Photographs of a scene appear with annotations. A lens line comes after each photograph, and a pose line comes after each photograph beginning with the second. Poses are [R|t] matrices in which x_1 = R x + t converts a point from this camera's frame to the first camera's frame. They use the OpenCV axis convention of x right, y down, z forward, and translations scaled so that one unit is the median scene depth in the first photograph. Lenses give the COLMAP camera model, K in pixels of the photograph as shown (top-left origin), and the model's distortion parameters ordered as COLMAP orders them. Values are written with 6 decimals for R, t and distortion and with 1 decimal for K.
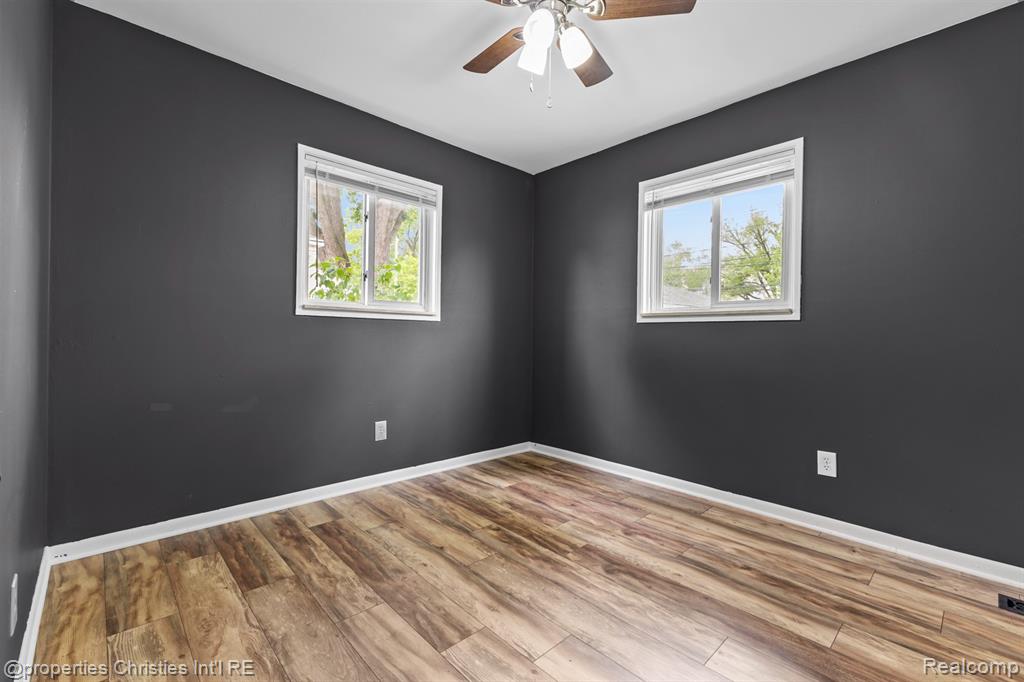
lens RADIAL K [[445.0, 0, 520.3], [0, 445.0, 338.8], [0, 0, 1]] dist [0.012257, -0.000994]
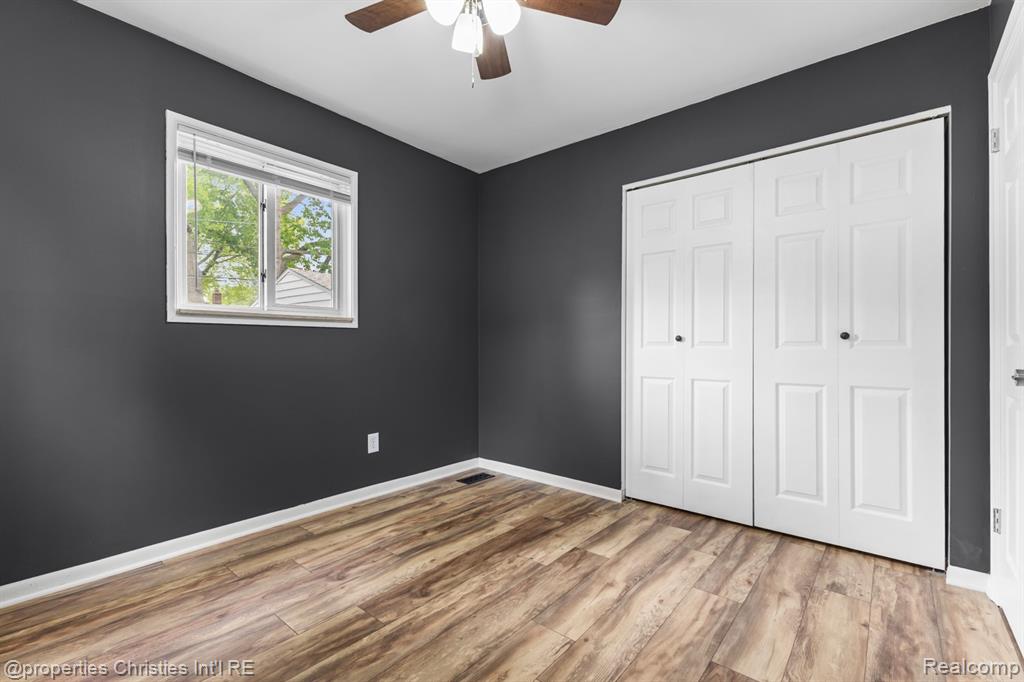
lens RADIAL K [[445.0, 0, 518.0], [0, 445.0, 344.7], [0, 0, 1]] dist [0.012257, -0.000994]
pose [[-0.113589, -0.011468, 0.993462, -0.646976], [0.001177, 0.999931, 0.011677, -0.012341], [-0.993527, 0.002496, -0.113568, 0.785445]]
